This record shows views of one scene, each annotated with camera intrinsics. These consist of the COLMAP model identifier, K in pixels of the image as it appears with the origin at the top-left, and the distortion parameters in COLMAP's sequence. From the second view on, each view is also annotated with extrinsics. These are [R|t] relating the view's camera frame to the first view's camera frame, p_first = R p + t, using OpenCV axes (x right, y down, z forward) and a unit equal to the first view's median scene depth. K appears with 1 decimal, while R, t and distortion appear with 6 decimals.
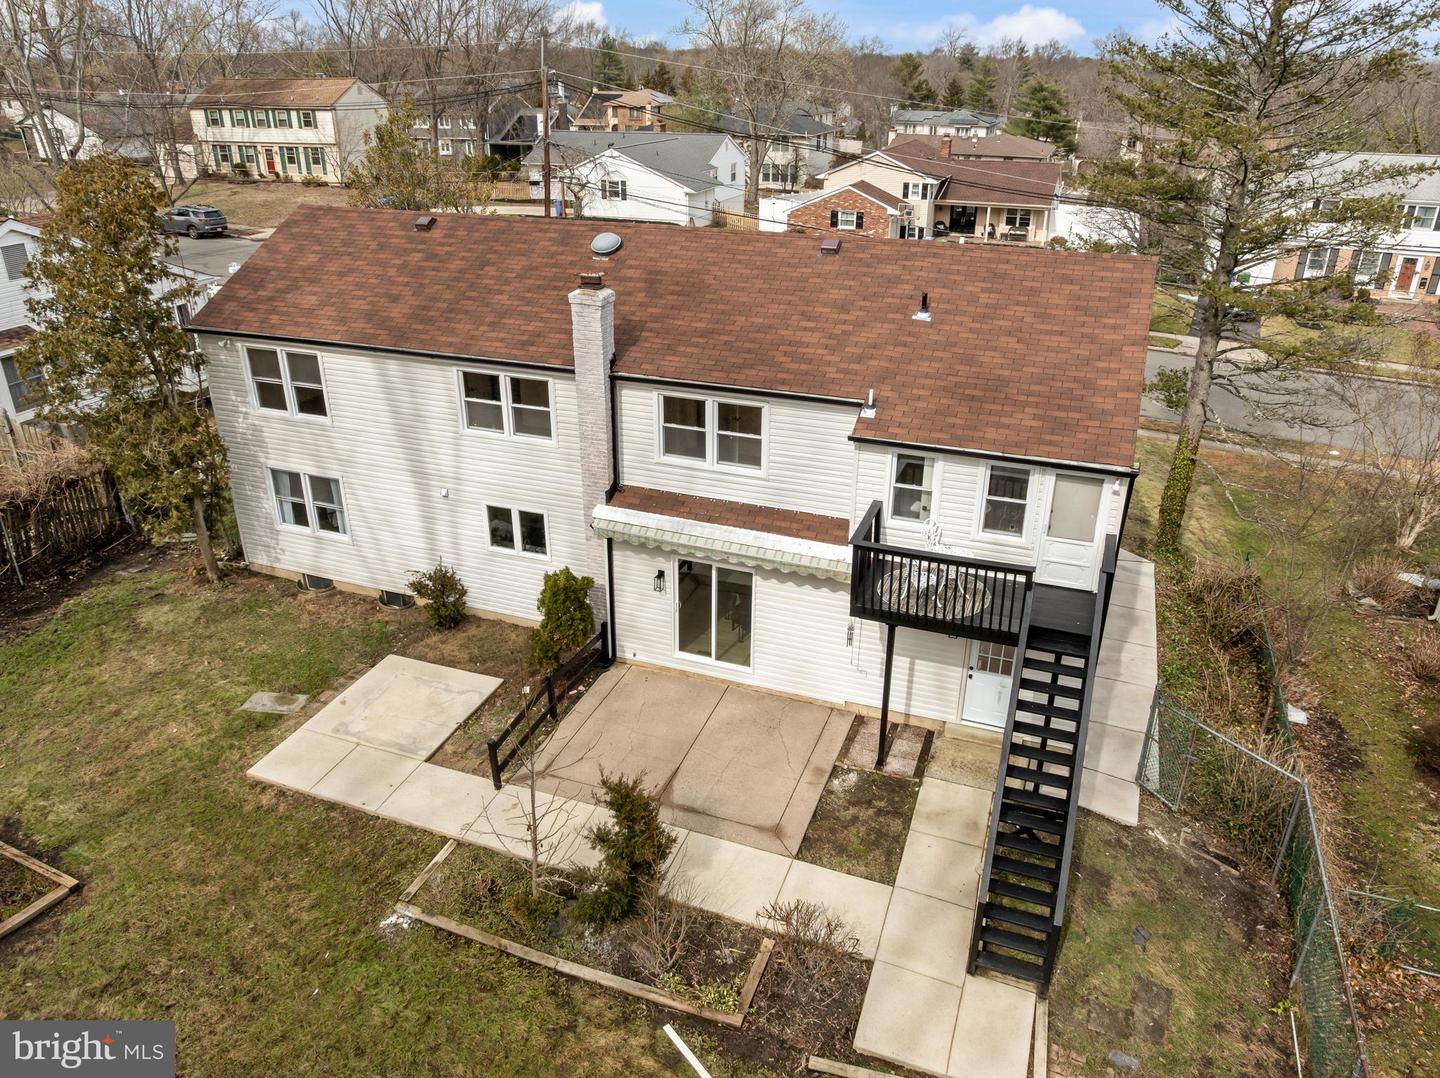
lens RADIAL K [[1014.1, 0, 716.8], [0, 1014.1, 546.0], [0, 0, 1]] dist [-0.043028, 0.010128]
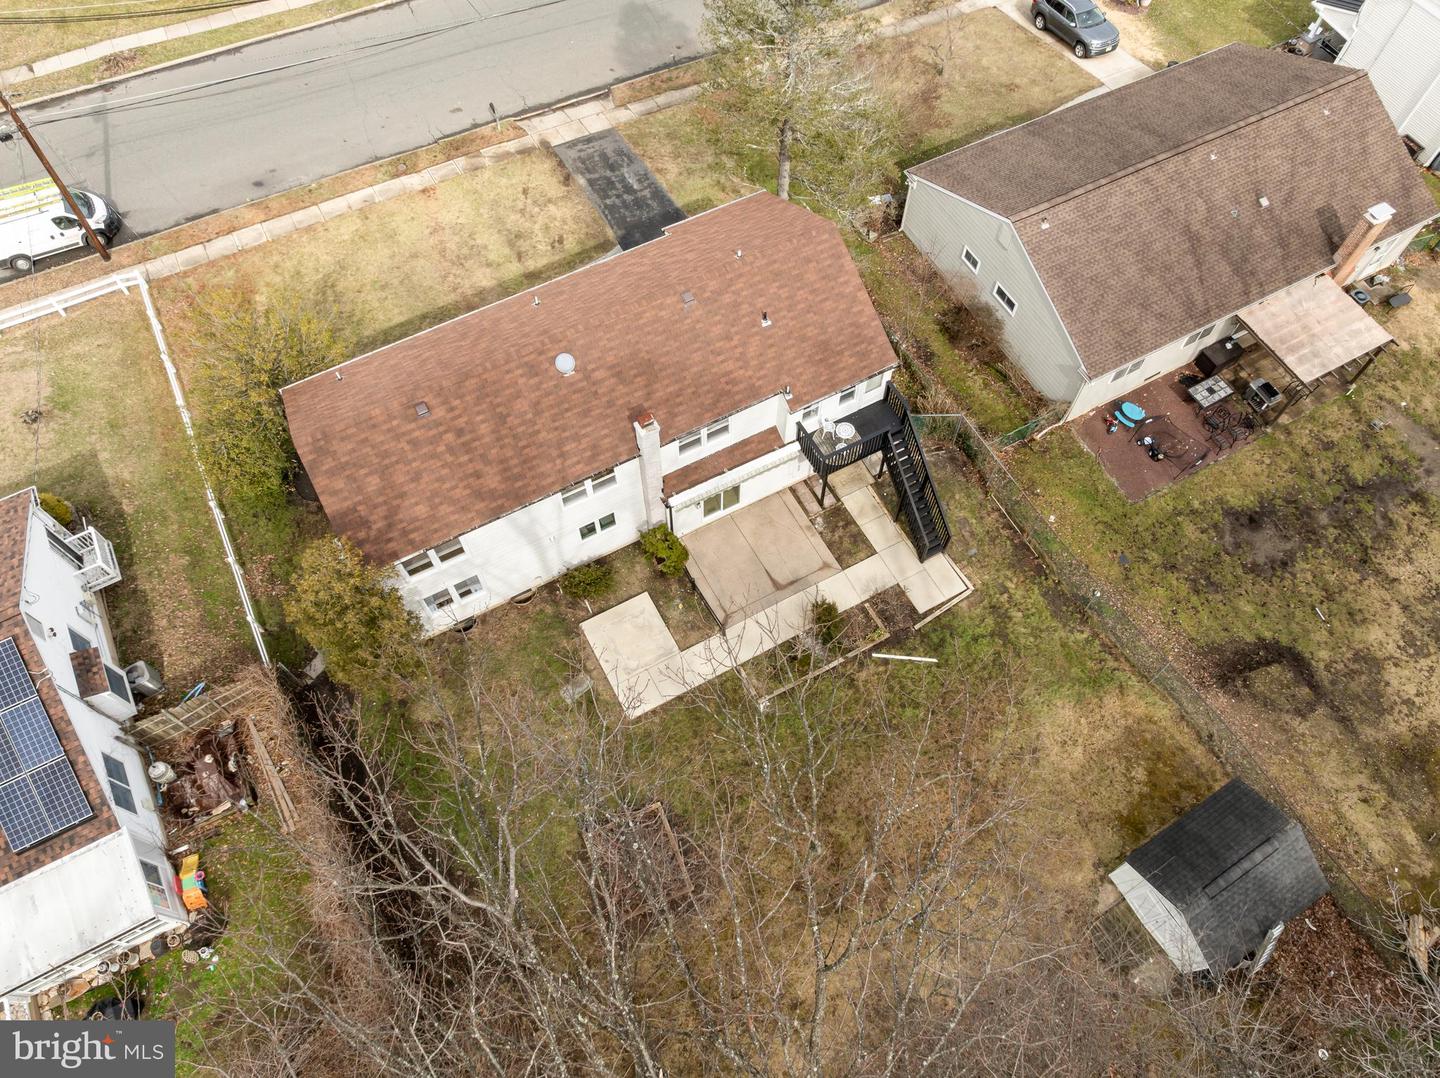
lens RADIAL K [[1014.1, 0, 724.8], [0, 1014.1, 540.6], [0, 0, 1]] dist [-0.043028, 0.010128]
pose [[0.653686, -0.667513, 0.356541, -0.901909], [0.327911, 0.674451, 0.661506, -1.397681], [-0.682033, -0.315504, 0.659764, -0.368855]]
